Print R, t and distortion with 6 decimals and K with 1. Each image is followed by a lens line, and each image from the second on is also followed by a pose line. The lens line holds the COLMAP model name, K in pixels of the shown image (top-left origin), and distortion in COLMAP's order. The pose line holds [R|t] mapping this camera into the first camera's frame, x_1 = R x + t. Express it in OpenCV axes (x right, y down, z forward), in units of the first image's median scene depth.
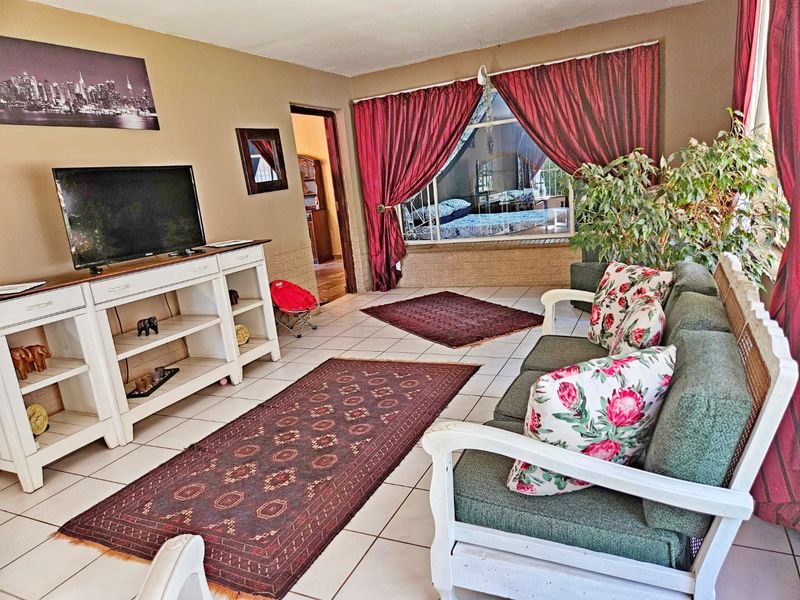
lens RADIAL K [[535.0, 0, 406.5], [0, 535.0, 303.5], [0, 0, 1]] dist [0.062386, -0.025186]
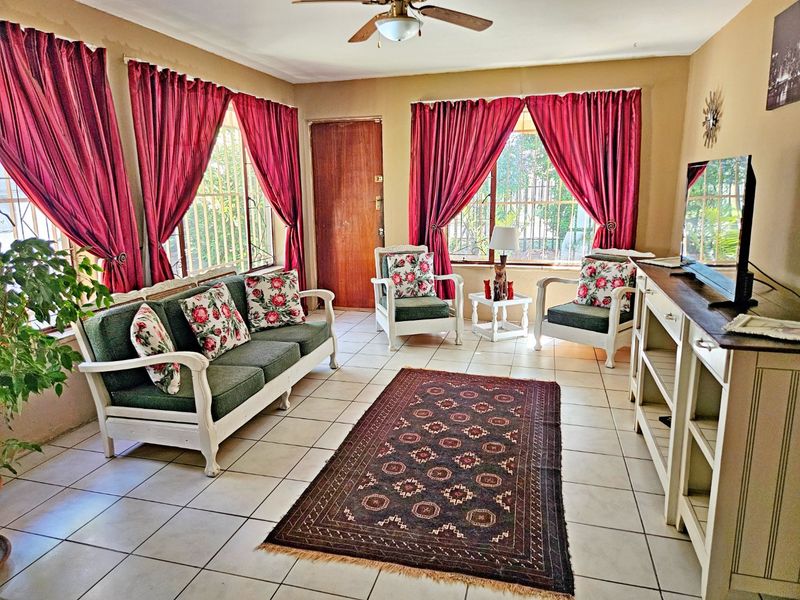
lens RADIAL K [[535.0, 0, 396.1], [0, 535.0, 293.5], [0, 0, 1]] dist [0.062386, -0.025186]
pose [[-0.979917, 0.146507, -0.135274, 0.033575], [0.075005, 0.899365, 0.430717, -0.384345], [0.184763, 0.411921, -0.892291, 1.444298]]
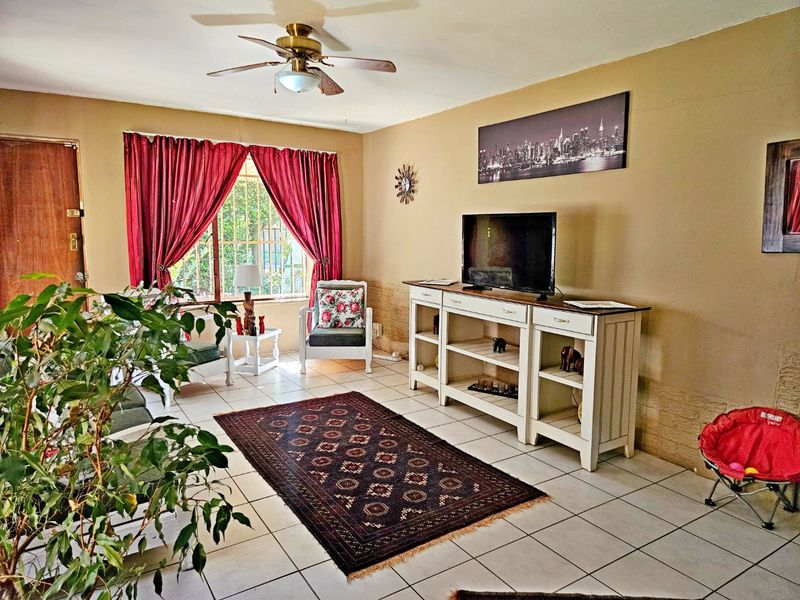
lens RADIAL K [[535.0, 0, 404.9], [0, 535.0, 294.3], [0, 0, 1]] dist [0.062386, -0.025186]
pose [[-0.521892, 0.203583, -0.828361, 0.537136], [-0.149730, 0.934161, 0.323920, -0.378639], [0.839767, 0.293082, -0.457049, 1.227910]]
